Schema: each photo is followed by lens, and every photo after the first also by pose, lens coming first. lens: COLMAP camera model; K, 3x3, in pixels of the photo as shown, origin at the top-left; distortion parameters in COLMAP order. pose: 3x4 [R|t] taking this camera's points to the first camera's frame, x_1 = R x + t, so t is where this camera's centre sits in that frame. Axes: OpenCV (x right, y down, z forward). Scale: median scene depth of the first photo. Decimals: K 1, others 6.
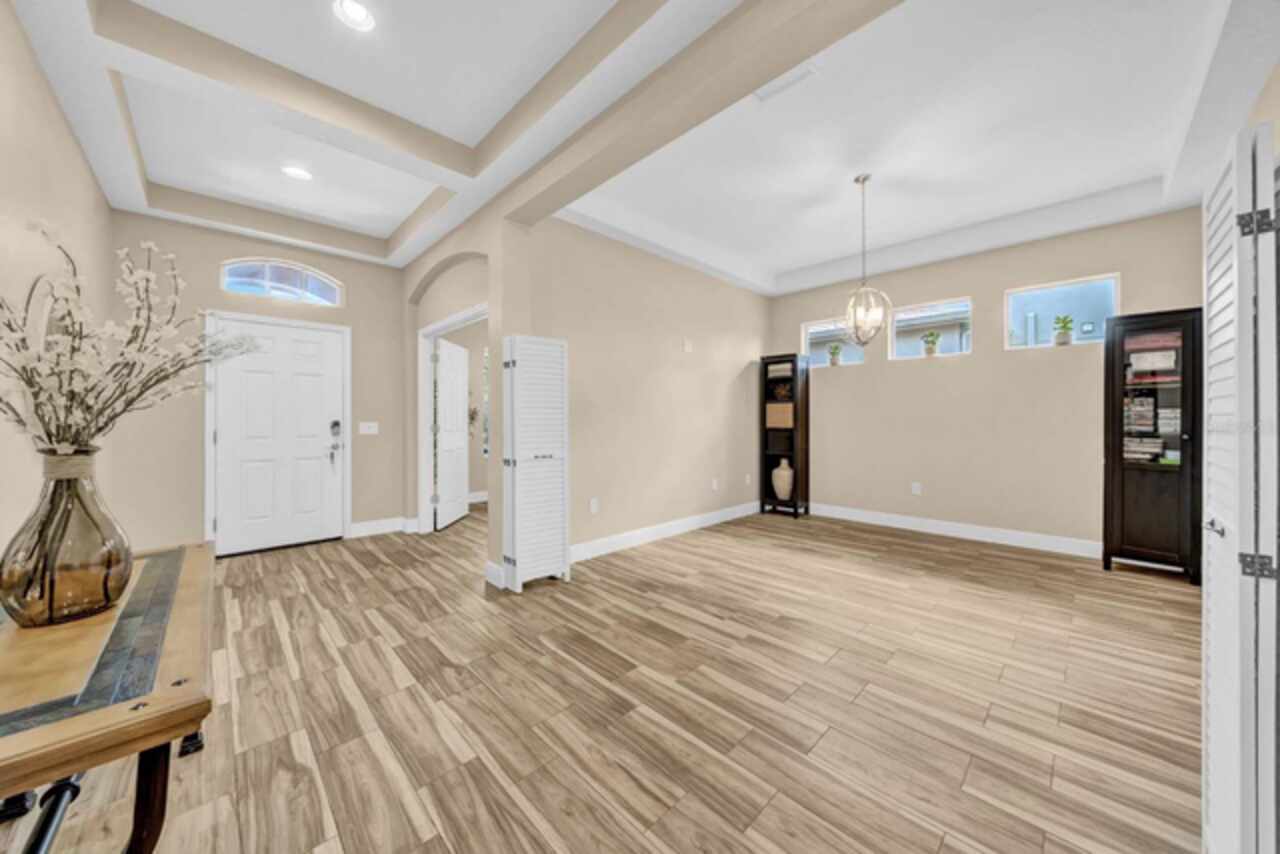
lens RADIAL K [[439.1, 0, 639.0], [0, 439.1, 415.7], [0, 0, 1]] dist [-0.005680, 0.000422]
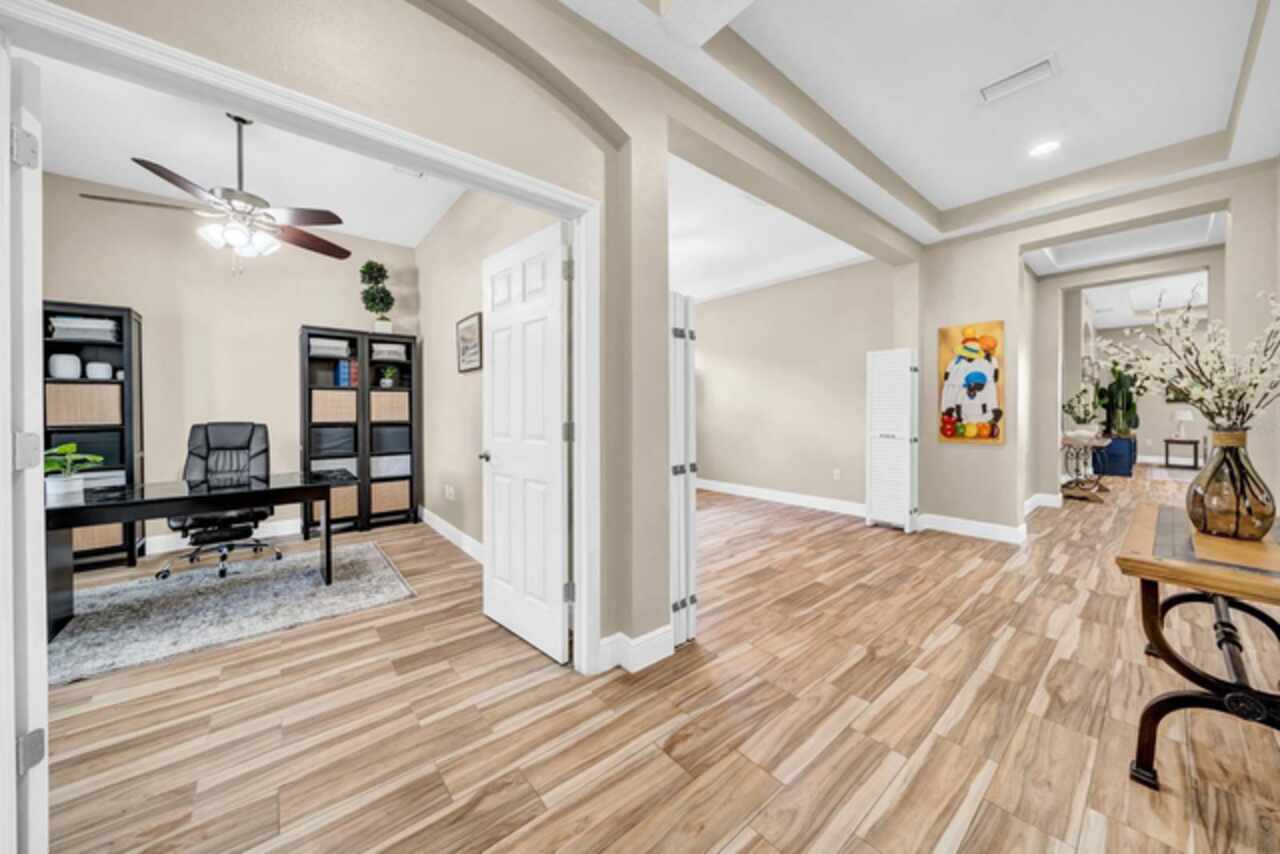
lens RADIAL K [[439.1, 0, 639.0], [0, 439.1, 415.7], [0, 0, 1]] dist [-0.005680, 0.000422]
pose [[0.082507, -0.011896, 0.996519, -1.357436], [-0.006818, 0.999899, 0.012500, 0.006903], [-0.996567, -0.007825, 0.082418, 1.337704]]
